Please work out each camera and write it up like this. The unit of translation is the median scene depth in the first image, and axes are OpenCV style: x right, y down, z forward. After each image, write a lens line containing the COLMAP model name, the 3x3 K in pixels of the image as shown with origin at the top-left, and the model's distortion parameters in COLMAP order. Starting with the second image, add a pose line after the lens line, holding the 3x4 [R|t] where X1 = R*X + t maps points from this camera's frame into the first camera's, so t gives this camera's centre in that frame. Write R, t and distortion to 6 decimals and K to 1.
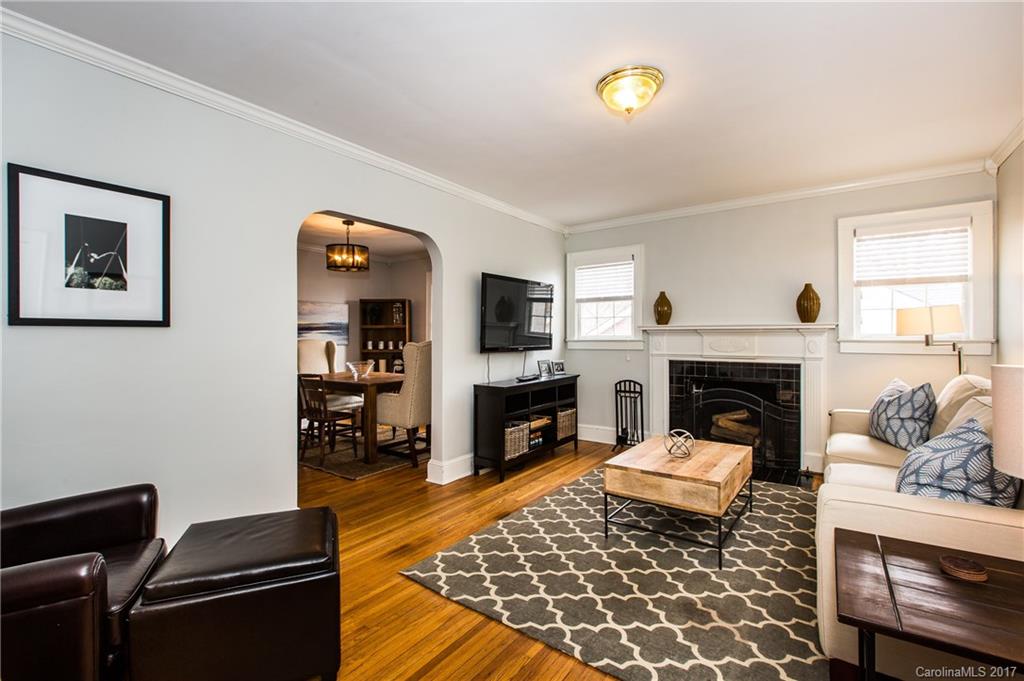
lens RADIAL K [[457.7, 0, 512.0], [0, 457.7, 340.5], [0, 0, 1]] dist [-0.001577, 0.000507]
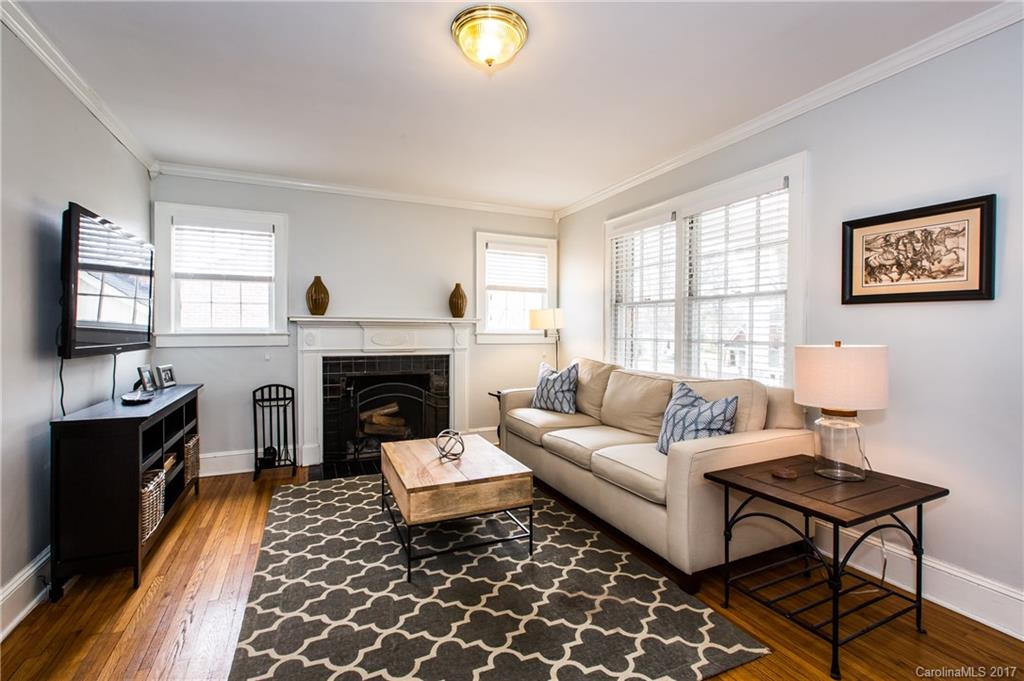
lens RADIAL K [[457.7, 0, 512.0], [0, 457.7, 340.5], [0, 0, 1]] dist [-0.001577, 0.000507]
pose [[0.491479, -0.013970, 0.870777, -0.285973], [0.002423, 0.999889, 0.014673, 0.000924], [-0.870886, -0.005102, 0.491459, 0.333768]]
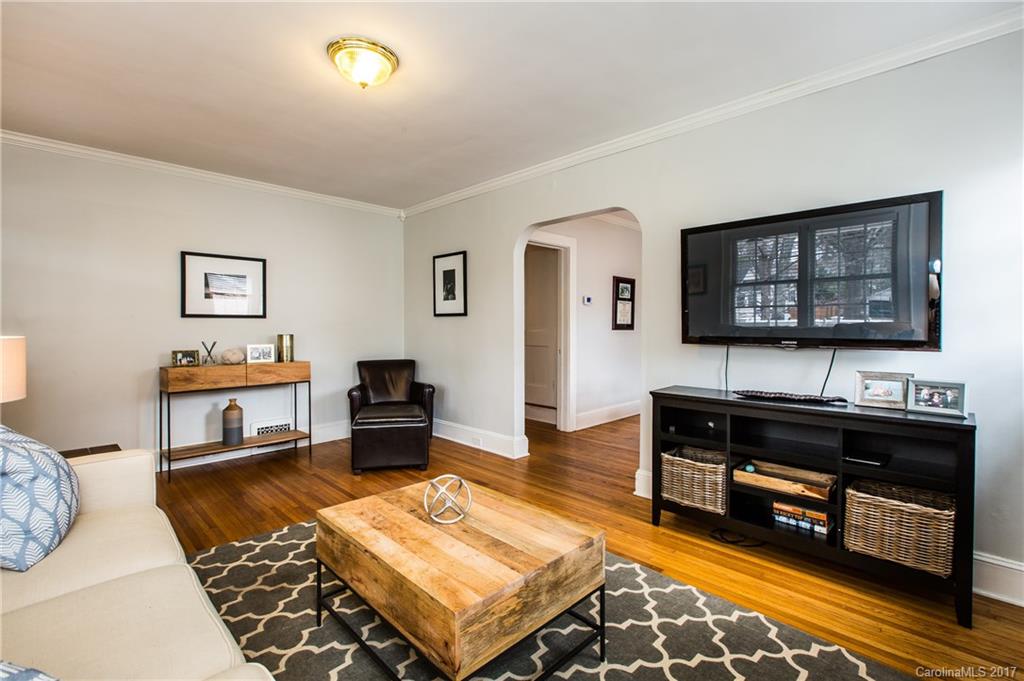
lens RADIAL K [[466.6, 0, 513.9], [0, 466.6, 337.2], [0, 0, 1]] dist [0.000090, 0.000074]
pose [[-0.162938, 0.028261, -0.986232, 0.729850], [-0.011135, 0.999473, 0.030480, -0.000765], [0.986574, 0.015948, -0.162537, 0.911341]]
